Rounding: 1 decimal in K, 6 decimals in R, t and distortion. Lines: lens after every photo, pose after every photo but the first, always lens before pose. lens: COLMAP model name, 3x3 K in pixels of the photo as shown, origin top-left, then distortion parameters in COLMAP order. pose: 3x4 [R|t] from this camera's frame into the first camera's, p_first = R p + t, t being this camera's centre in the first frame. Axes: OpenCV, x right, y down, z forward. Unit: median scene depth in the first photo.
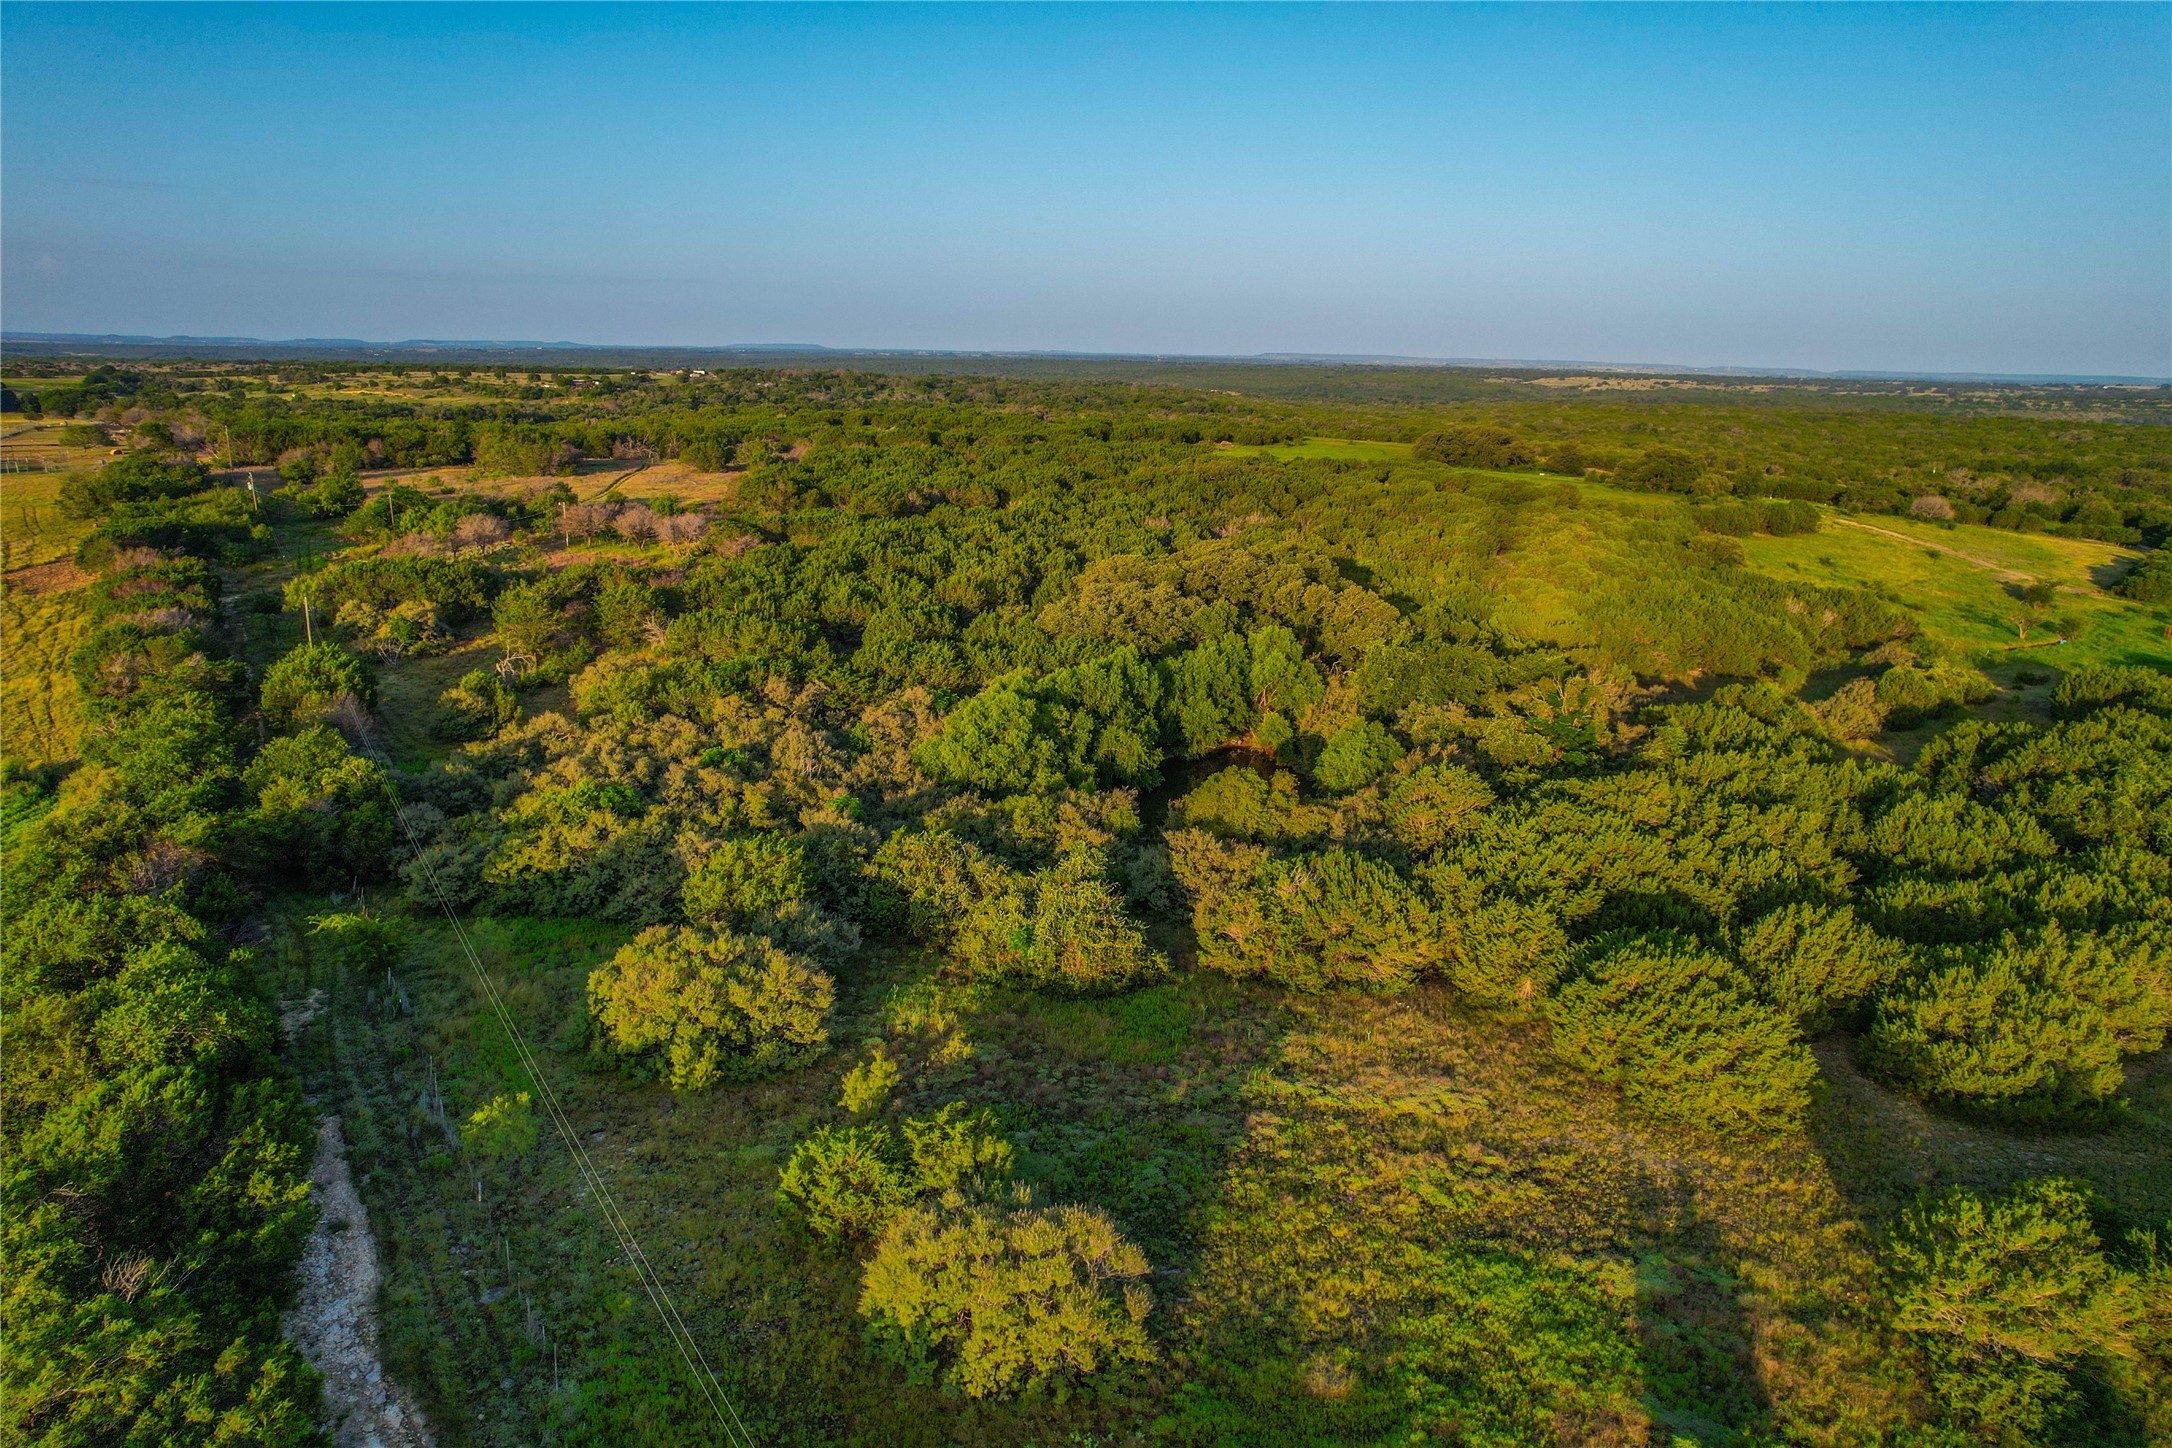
lens RADIAL K [[1385.2, 0, 1083.8], [0, 1385.2, 729.8], [0, 0, 1]] dist [-0.077708, 0.067585]
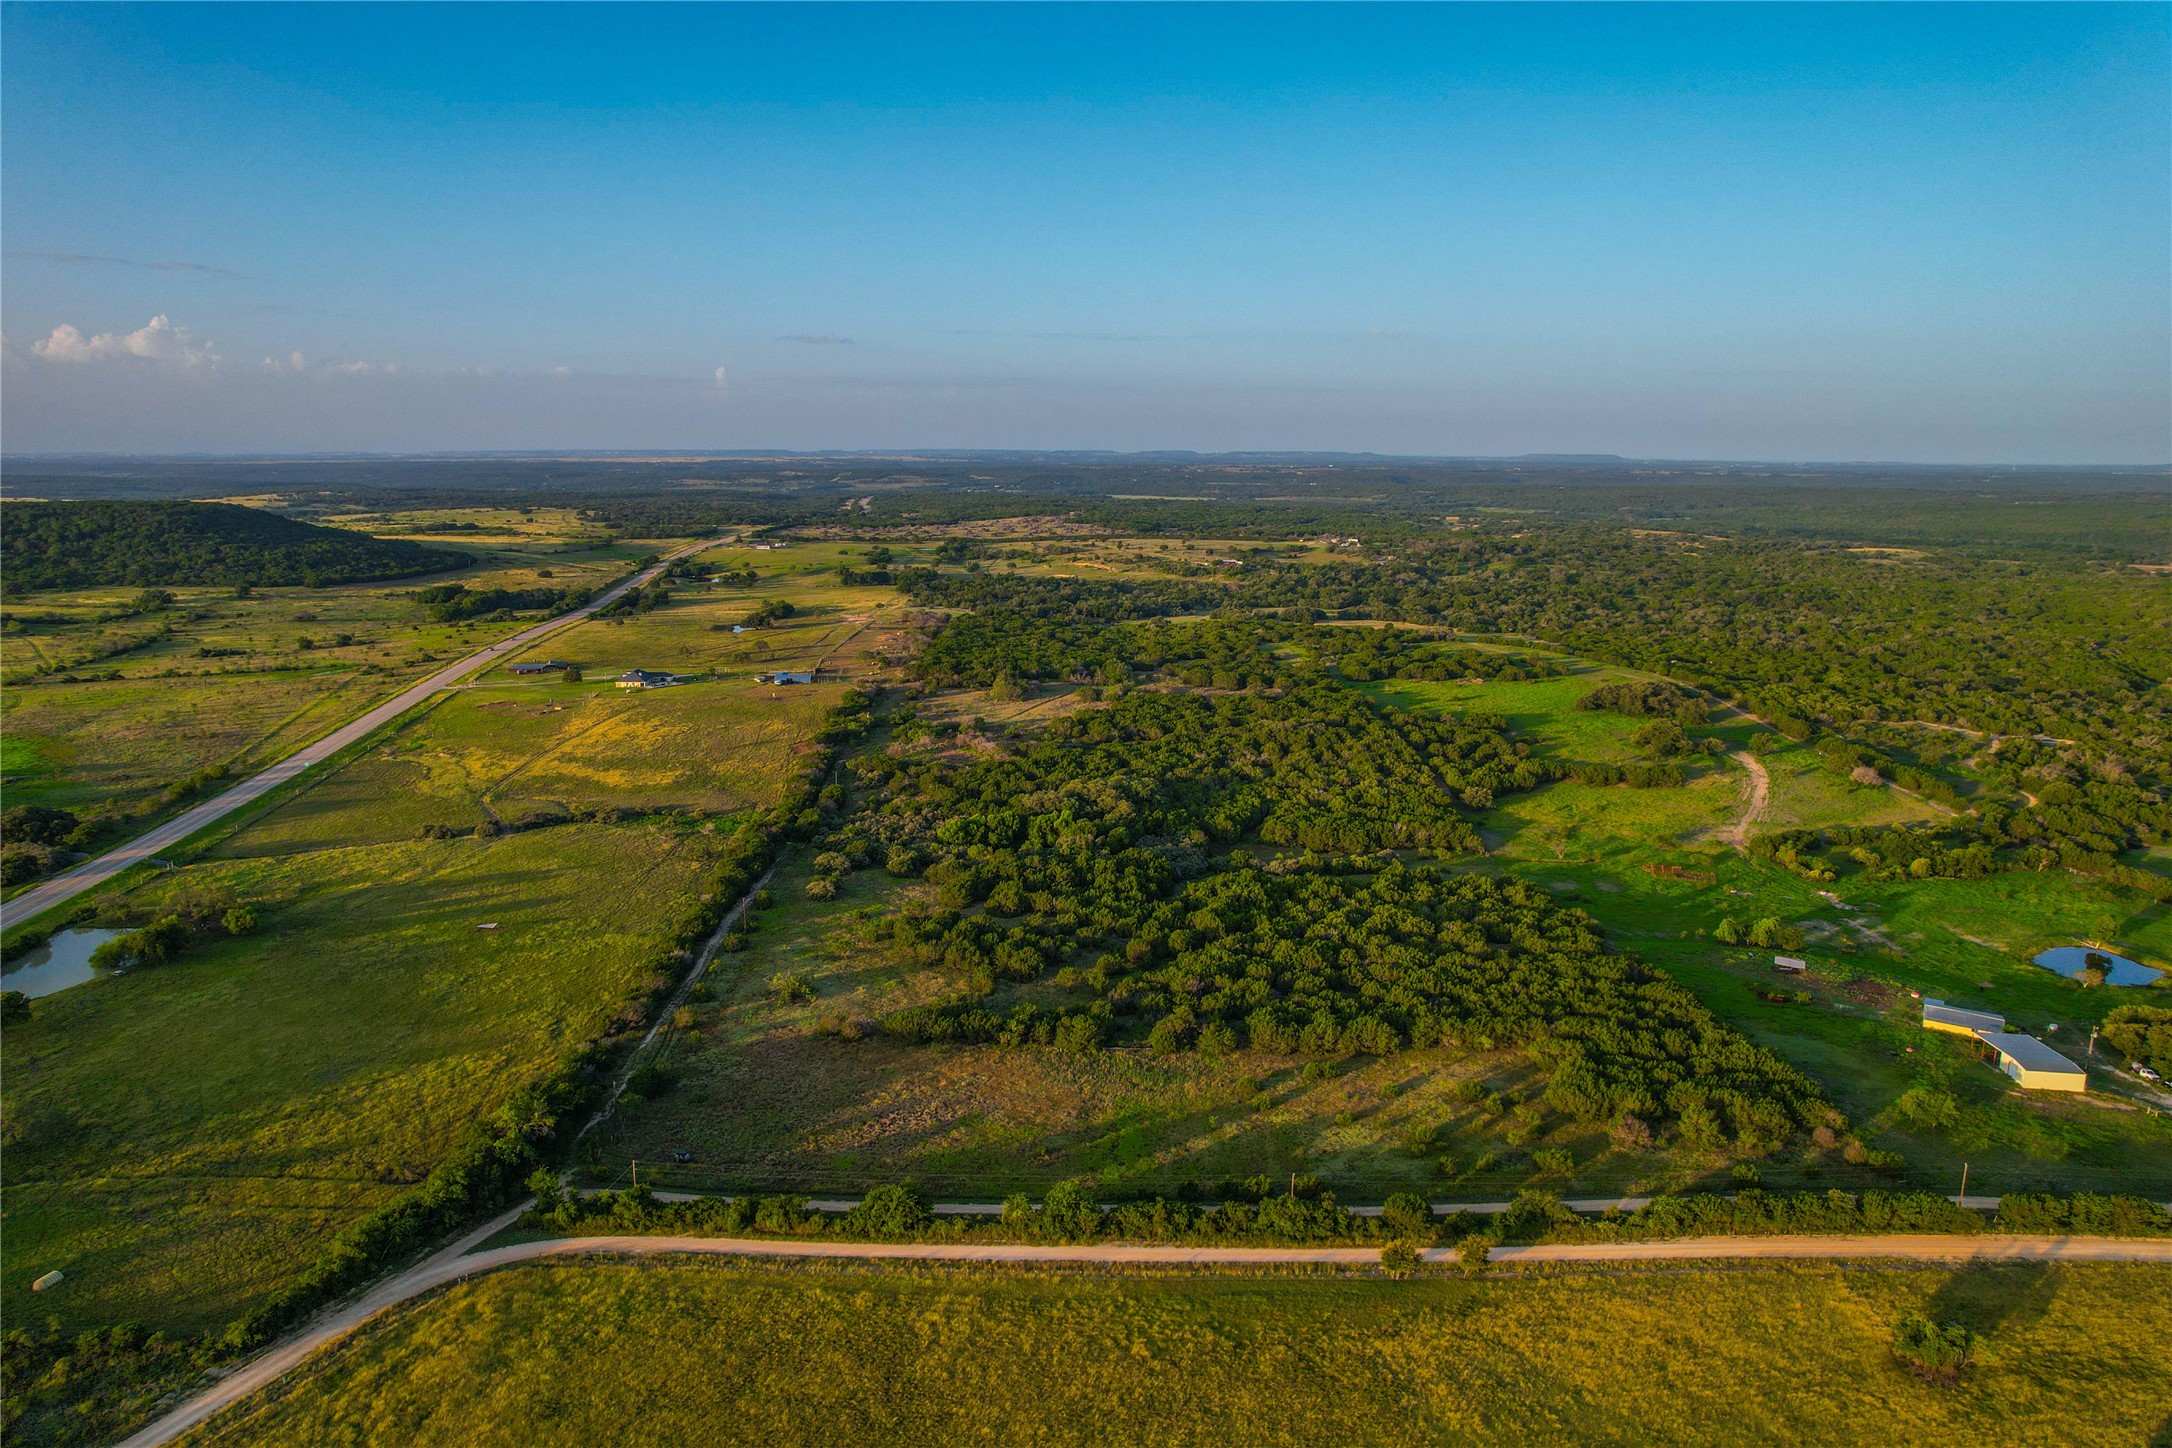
lens RADIAL K [[1385.2, 0, 1080.4], [0, 1385.2, 731.4], [0, 0, 1]] dist [-0.077708, 0.067585]
pose [[0.847613, 0.090907, -0.522769, 1.362100], [-0.127862, 0.991176, -0.034953, -0.109640], [0.514979, 0.096469, 0.851757, -1.315754]]
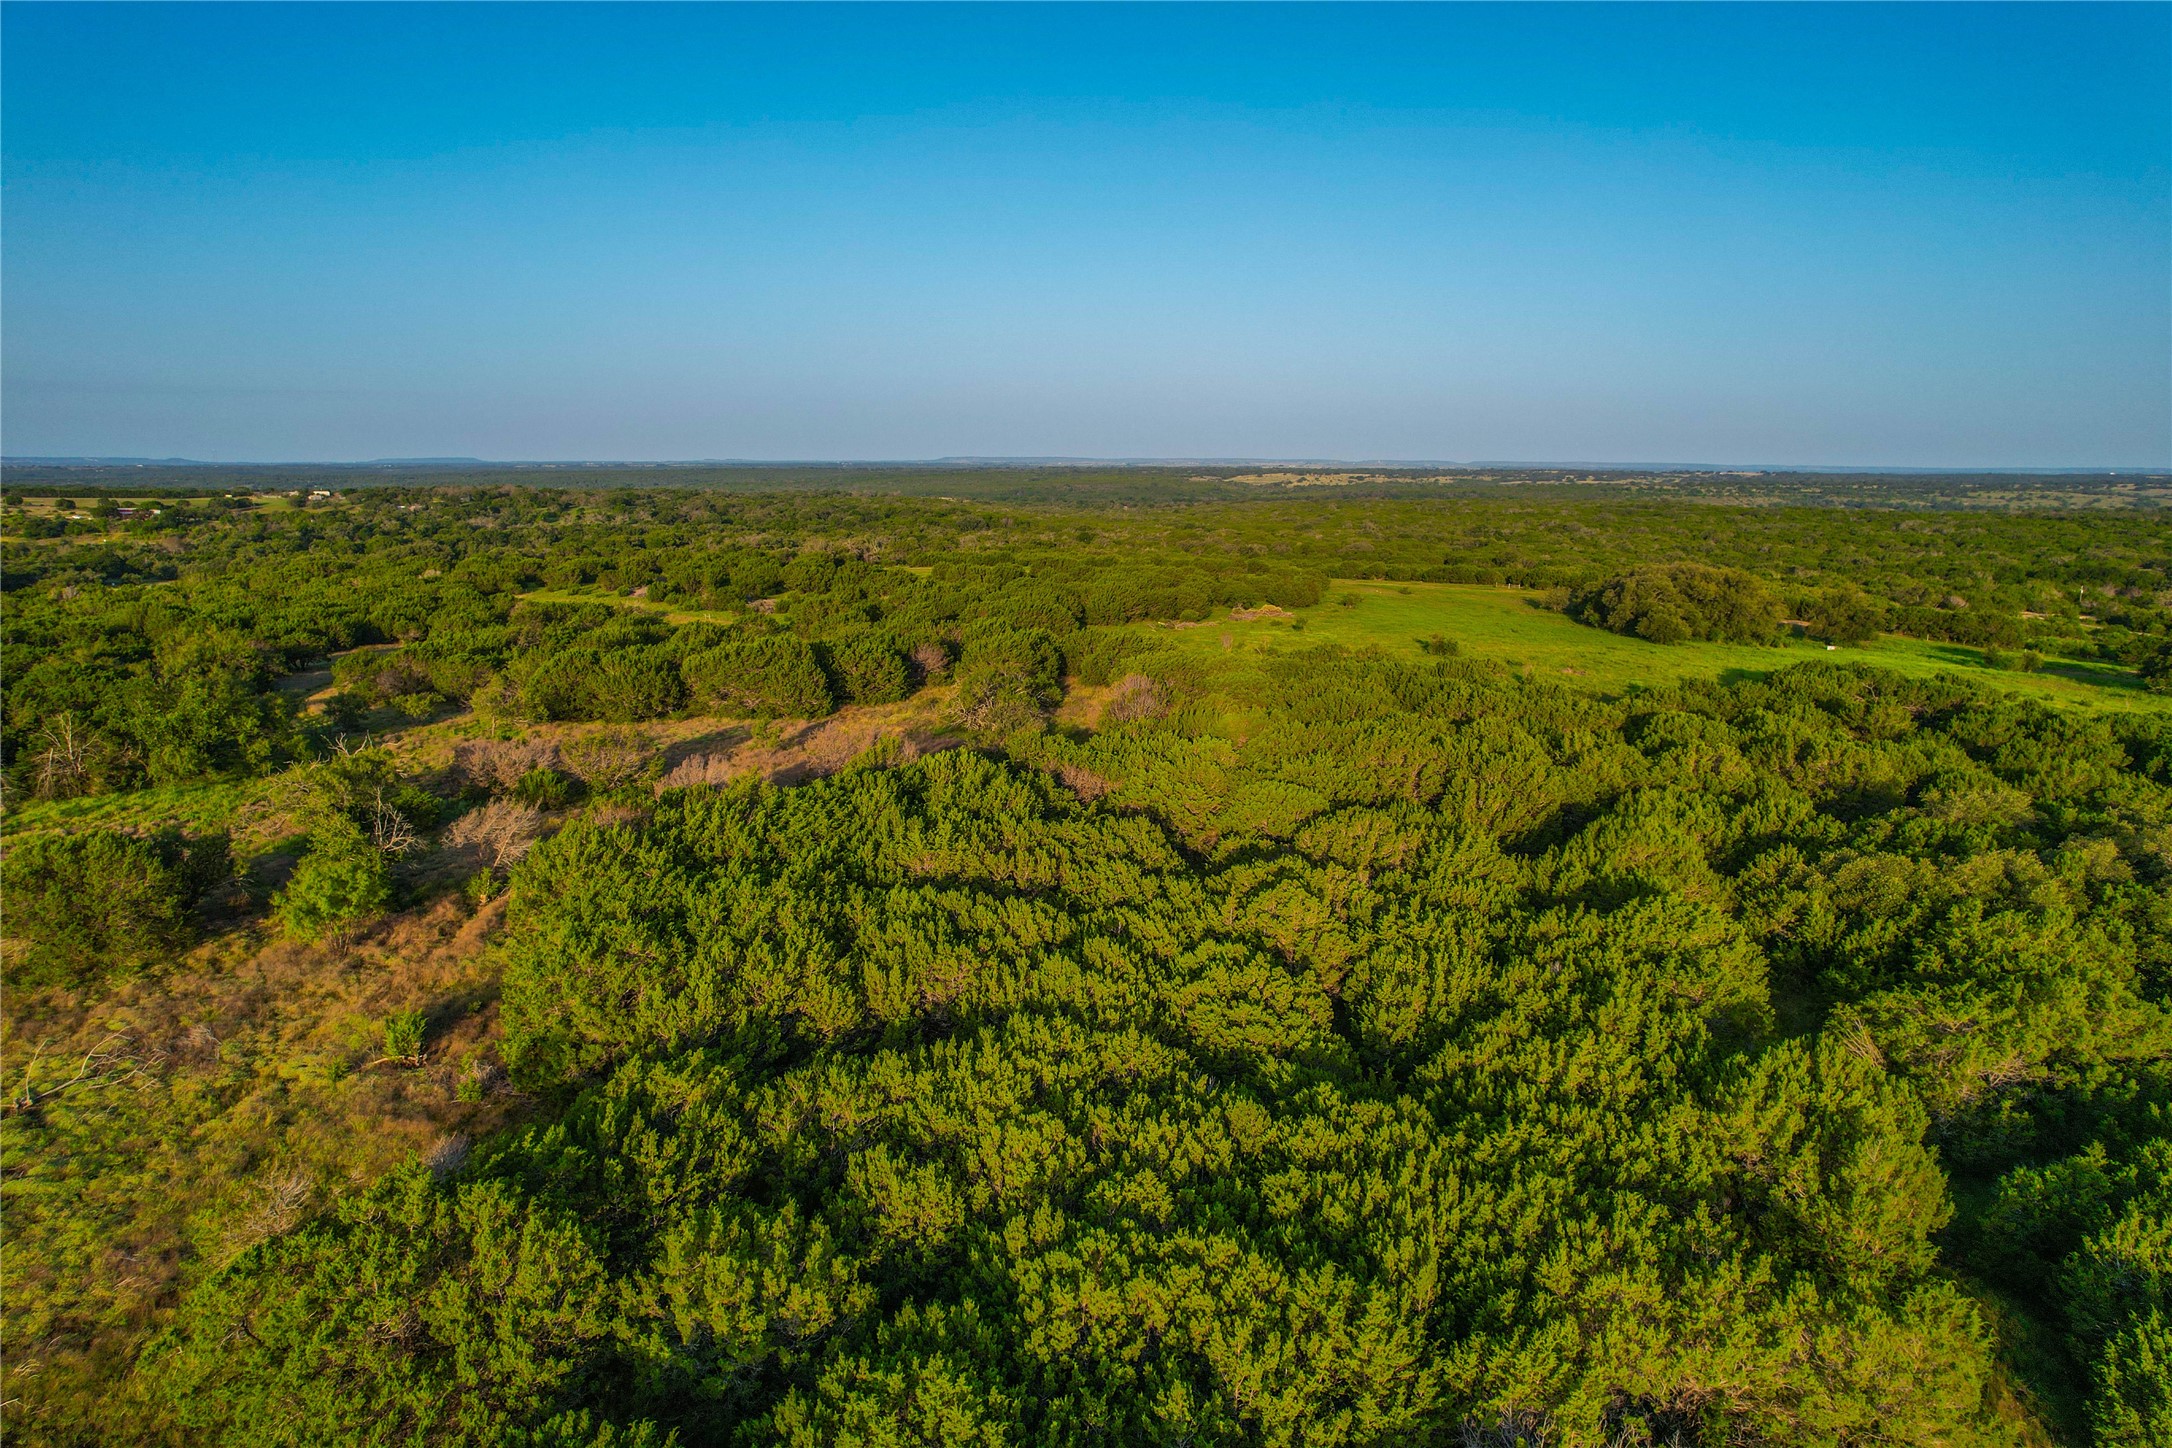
lens RADIAL K [[1385.2, 0, 1083.8], [0, 1385.2, 723.1], [0, 0, 1]] dist [-0.077708, 0.067585]
pose [[0.973760, -0.057693, 0.220143, -0.257628], [0.074519, 0.994836, -0.068904, -0.328482], [-0.215031, 0.083501, 0.973031, 1.204372]]
